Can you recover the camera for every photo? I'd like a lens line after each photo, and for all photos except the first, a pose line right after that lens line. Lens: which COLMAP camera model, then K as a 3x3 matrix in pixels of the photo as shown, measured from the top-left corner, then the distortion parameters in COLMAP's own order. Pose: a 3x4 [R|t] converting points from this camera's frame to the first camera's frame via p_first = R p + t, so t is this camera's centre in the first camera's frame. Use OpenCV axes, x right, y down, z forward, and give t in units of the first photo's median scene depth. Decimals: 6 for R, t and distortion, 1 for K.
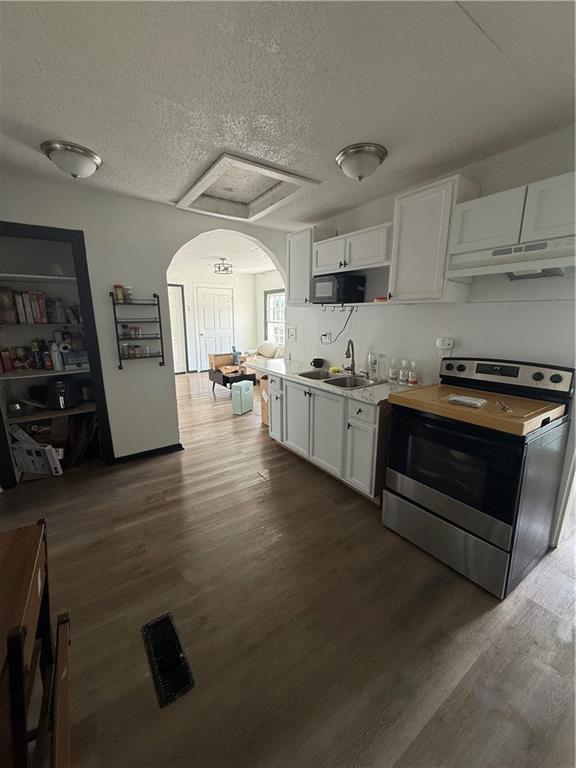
lens RADIAL K [[305.1, 0, 288.1], [0, 305.1, 383.3], [0, 0, 1]] dist [-0.000747, -0.000006]
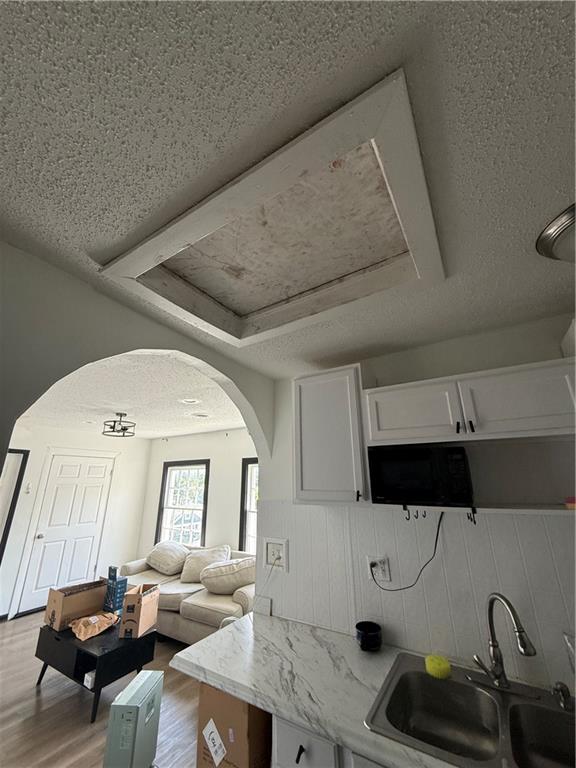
lens RADIAL K [[305.1, 0, 288.1], [0, 305.1, 383.3], [0, 0, 1]] dist [-0.000747, -0.000006]
pose [[0.922427, 0.114231, 0.368891, -0.207825], [0.091764, 0.863050, -0.496714, -0.170068], [-0.375111, 0.492033, 0.785618, 0.502206]]
